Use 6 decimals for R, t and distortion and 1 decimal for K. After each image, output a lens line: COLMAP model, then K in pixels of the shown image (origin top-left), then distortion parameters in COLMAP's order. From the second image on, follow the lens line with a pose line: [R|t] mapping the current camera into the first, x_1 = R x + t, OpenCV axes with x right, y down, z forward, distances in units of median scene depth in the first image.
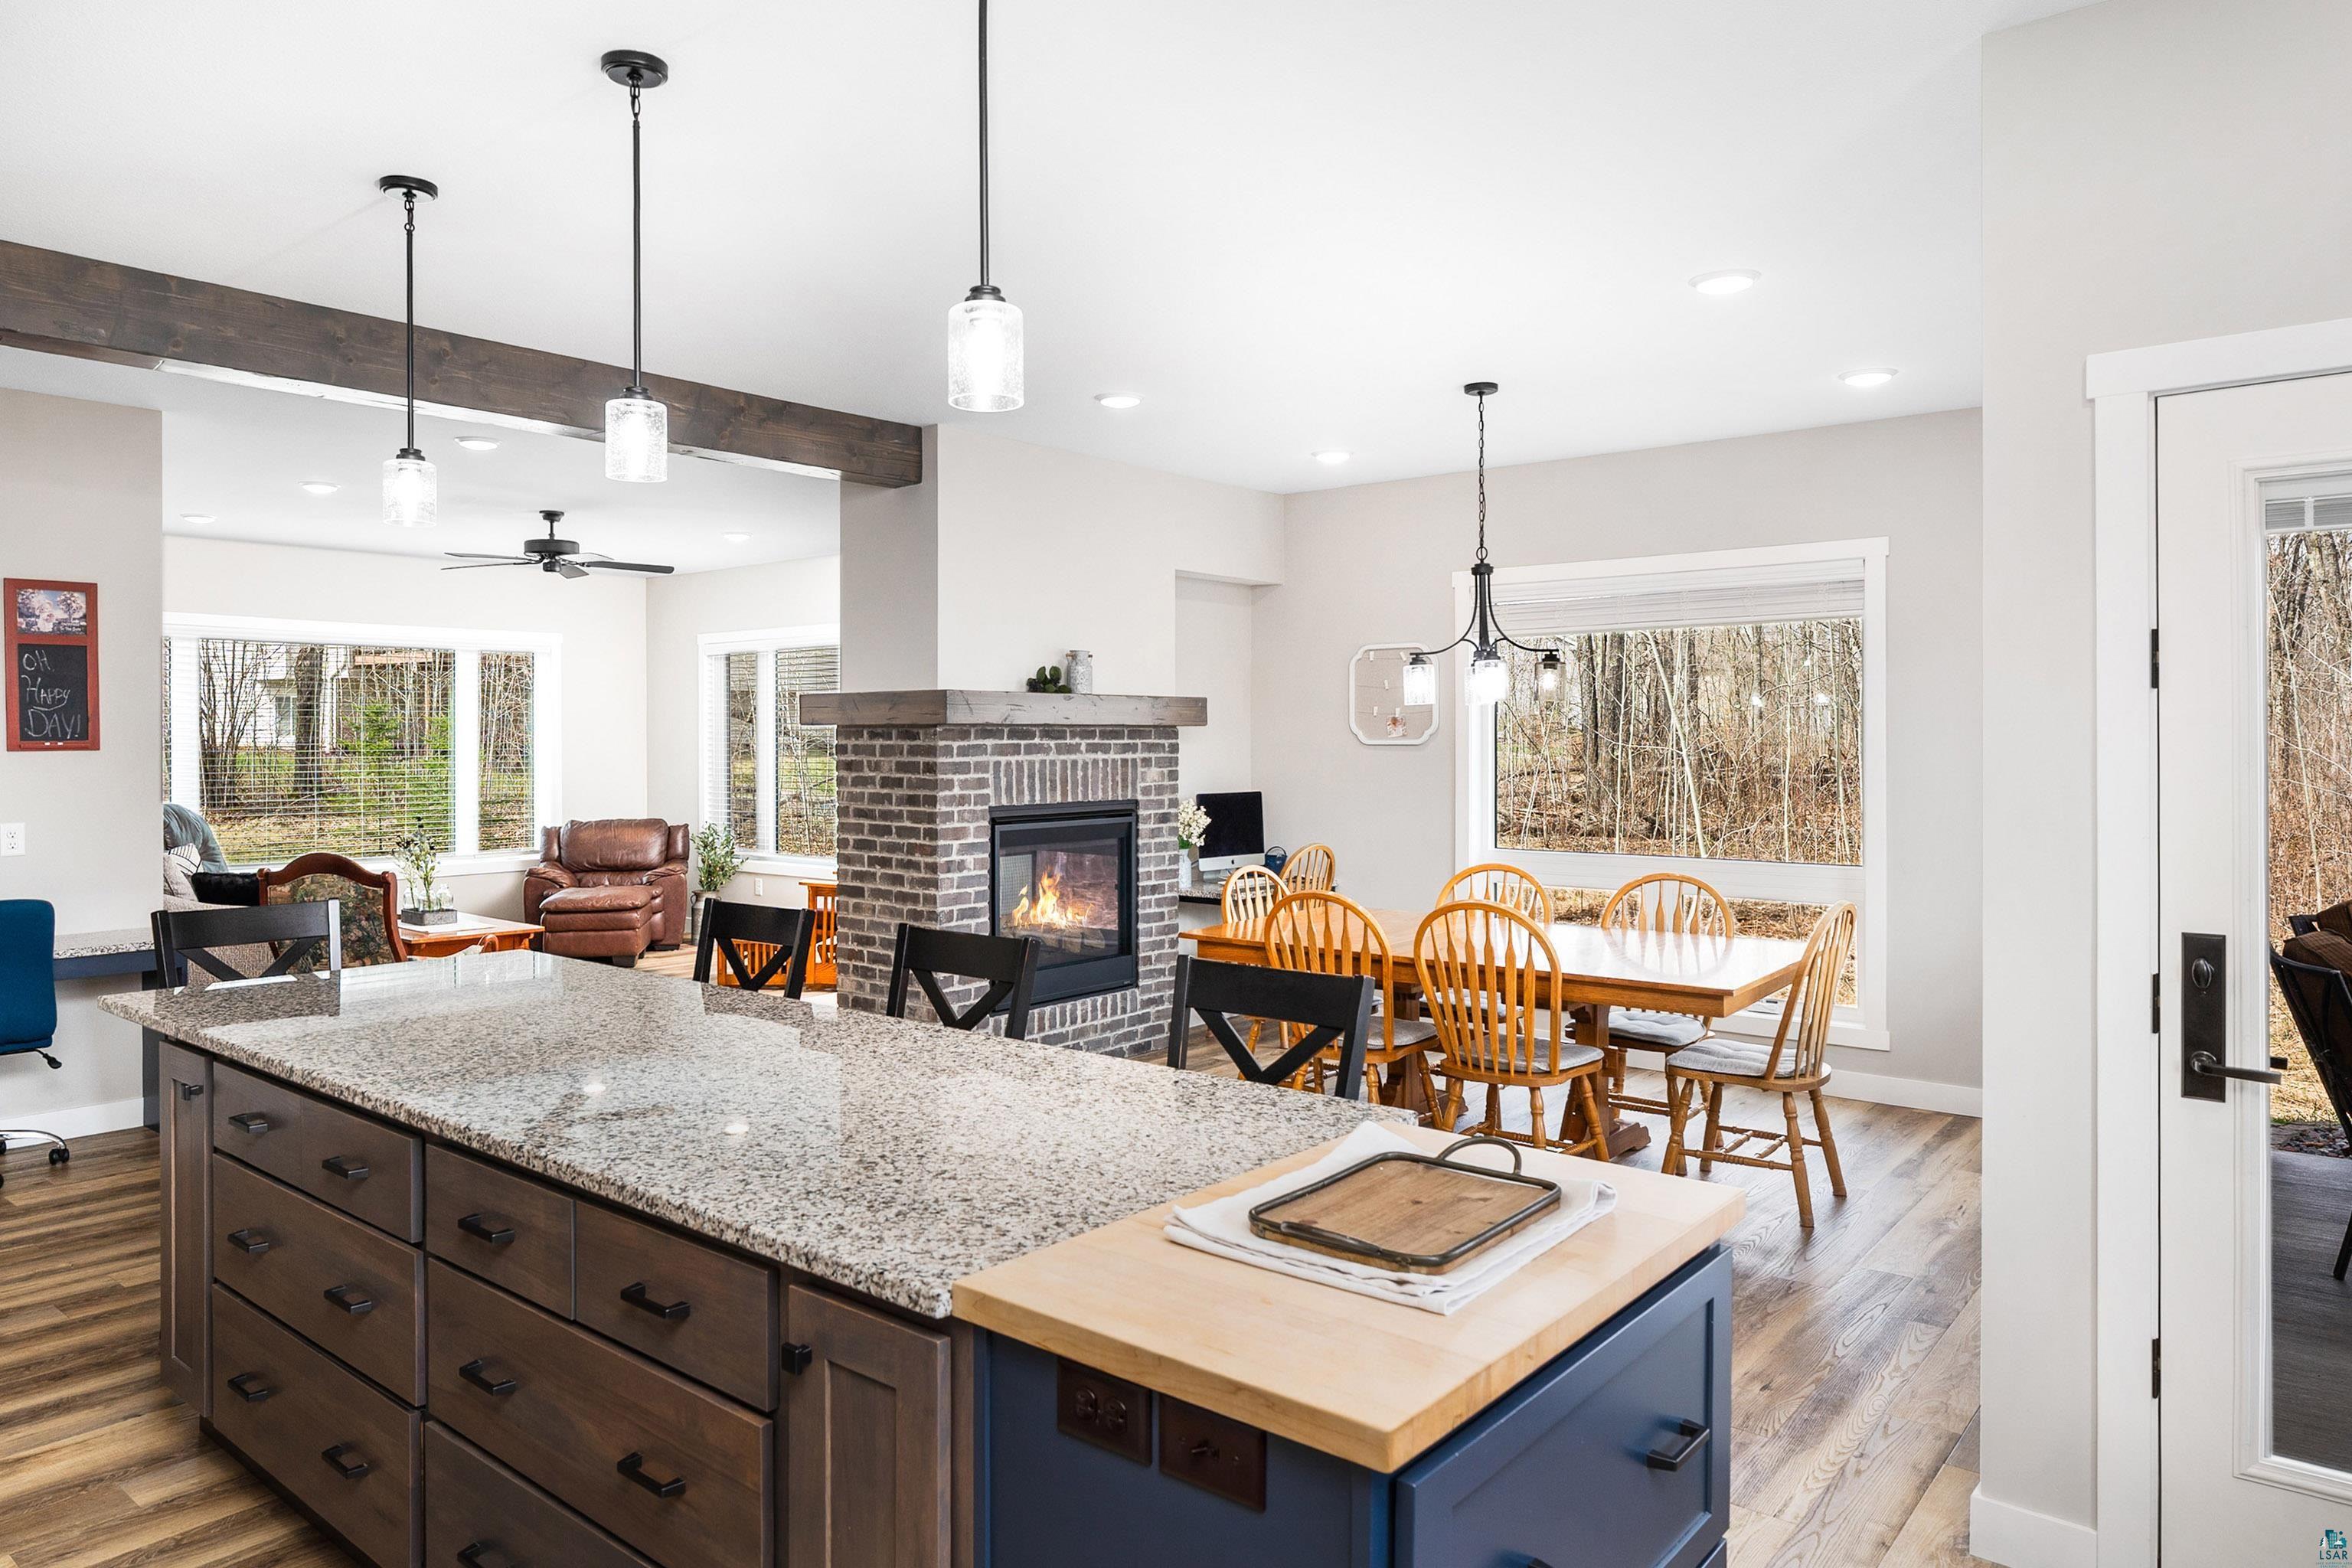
lens RADIAL K [[1493.0, 0, 1127.2], [0, 1493.0, 732.4], [0, 0, 1]] dist [0.002852, 0.000450]
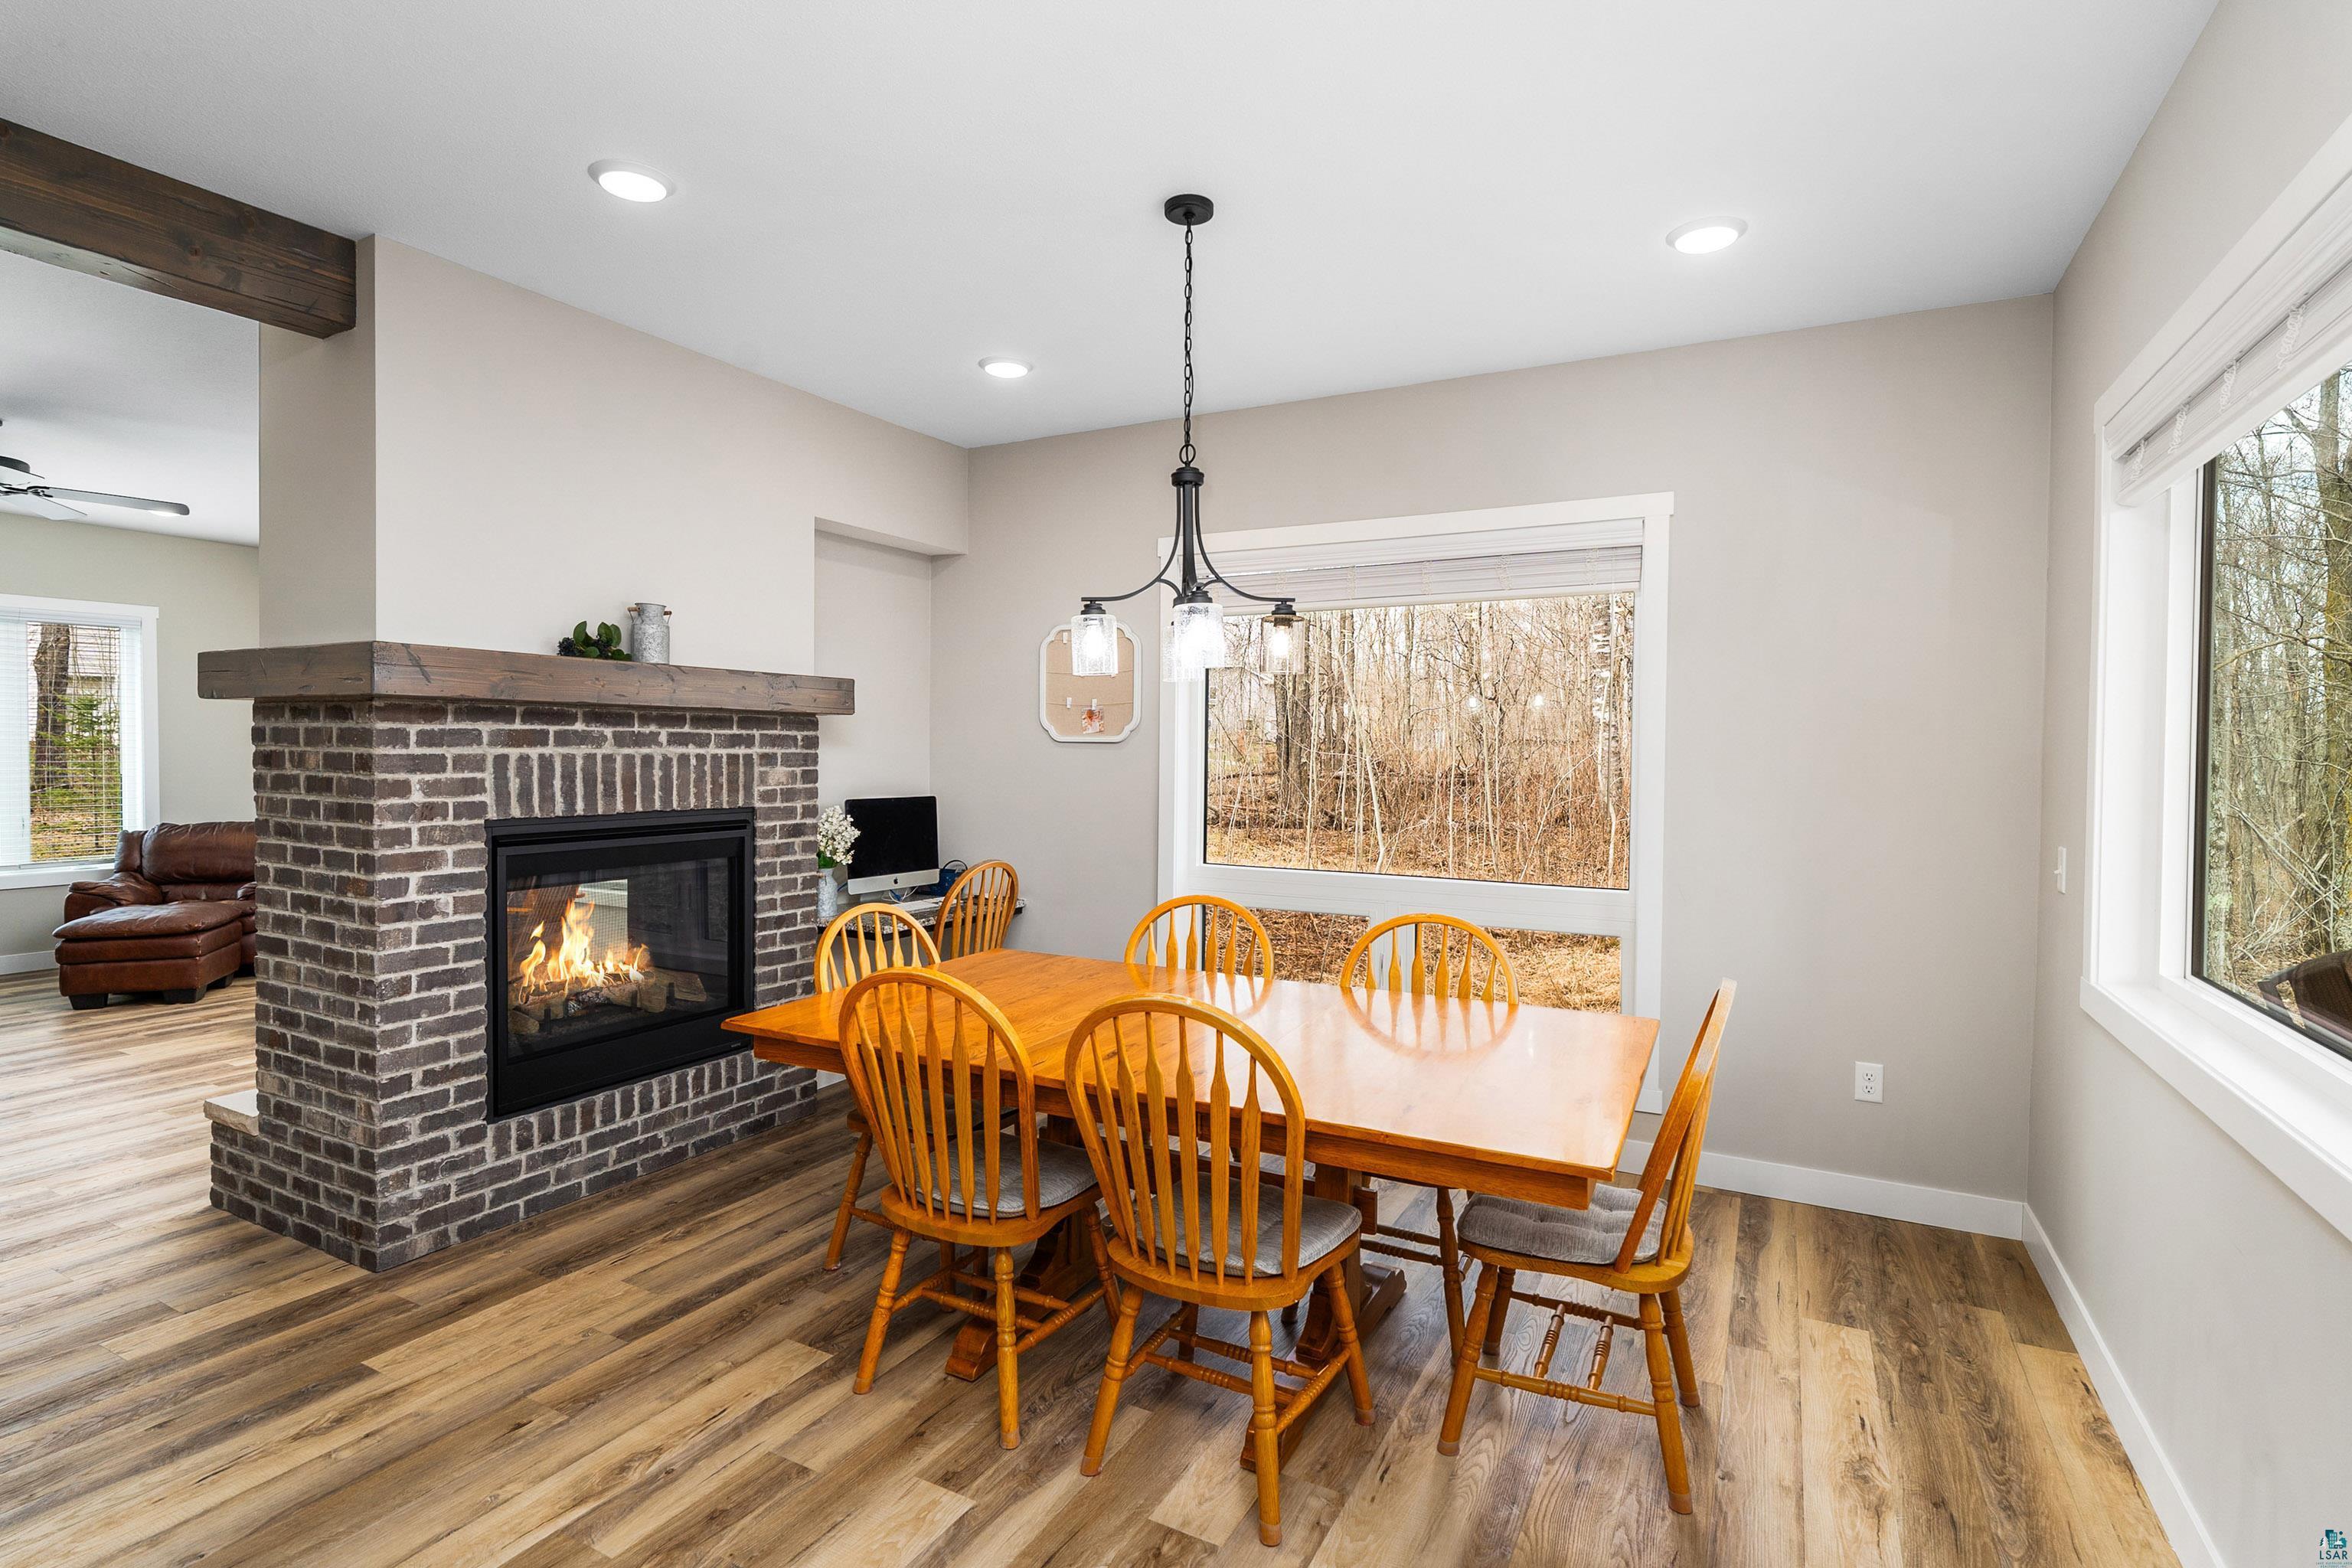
lens RADIAL K [[1163.0, 0, 1176.0], [0, 1163.0, 784.0], [0, 0, 1]] dist [-0.002228, -0.000203]
pose [[0.977308, 0.005409, 0.211754, 0.101441], [-0.012975, 0.999325, 0.034357, 0.010202], [-0.211425, -0.036325, 0.976719, 0.400690]]
